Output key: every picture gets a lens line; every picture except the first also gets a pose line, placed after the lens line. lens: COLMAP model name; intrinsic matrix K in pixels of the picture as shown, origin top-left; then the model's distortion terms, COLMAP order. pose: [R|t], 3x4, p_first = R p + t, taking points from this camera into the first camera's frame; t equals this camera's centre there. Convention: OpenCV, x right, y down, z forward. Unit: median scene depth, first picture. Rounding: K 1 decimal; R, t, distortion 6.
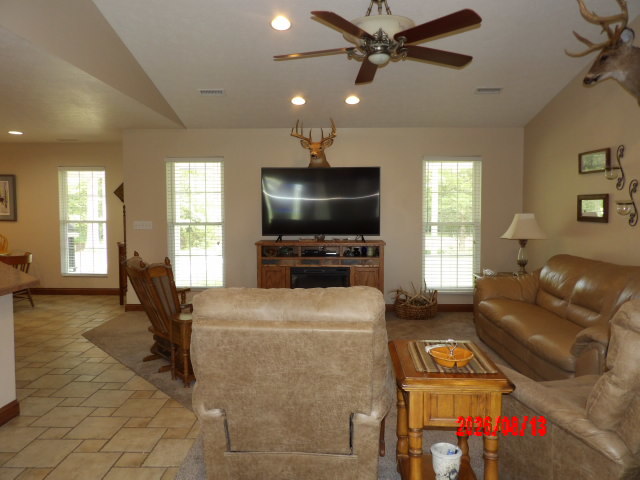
lens RADIAL K [[458.6, 0, 308.3], [0, 458.6, 239.6], [0, 0, 1]] dist [-0.001700, -0.003043]
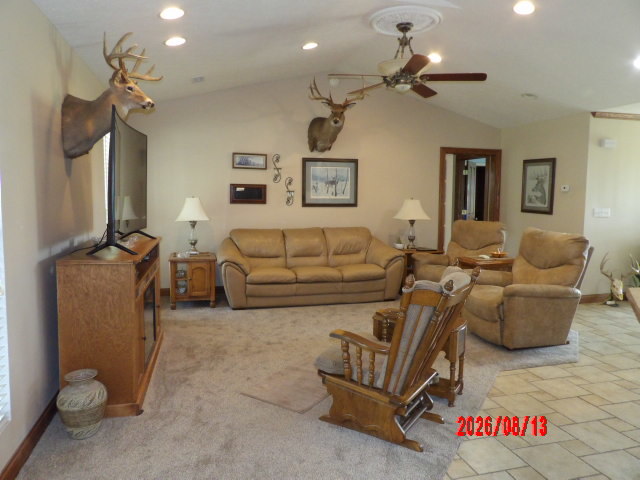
lens RADIAL K [[486.1, 0, 320.0], [0, 486.1, 240.0], [0, 0, 1]] dist [-0.003479, 0.001237]
pose [[-0.335582, -0.079933, 0.938613, -0.611112], [0.054561, 0.993071, 0.104078, -0.050122], [-0.940430, 0.086138, -0.328896, 0.911036]]
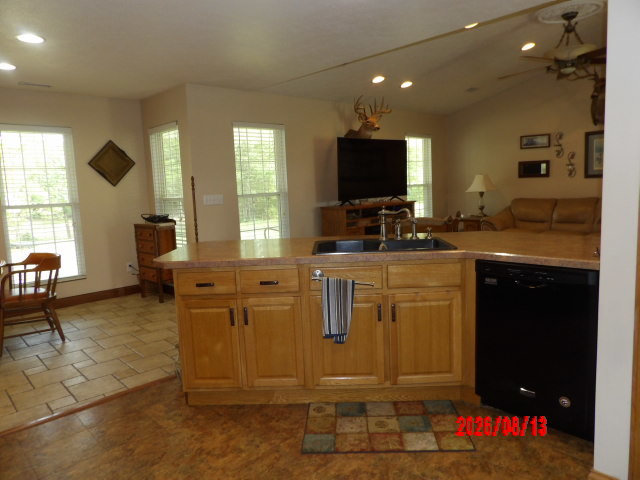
lens RADIAL K [[486.1, 0, 320.0], [0, 486.1, 240.0], [0, 0, 1]] dist [-0.003479, 0.001237]
pose [[0.694895, -0.112563, 0.710247, -0.867726], [0.086339, 0.993588, 0.072995, -0.004794], [-0.713910, 0.010598, 0.700157, 0.217462]]
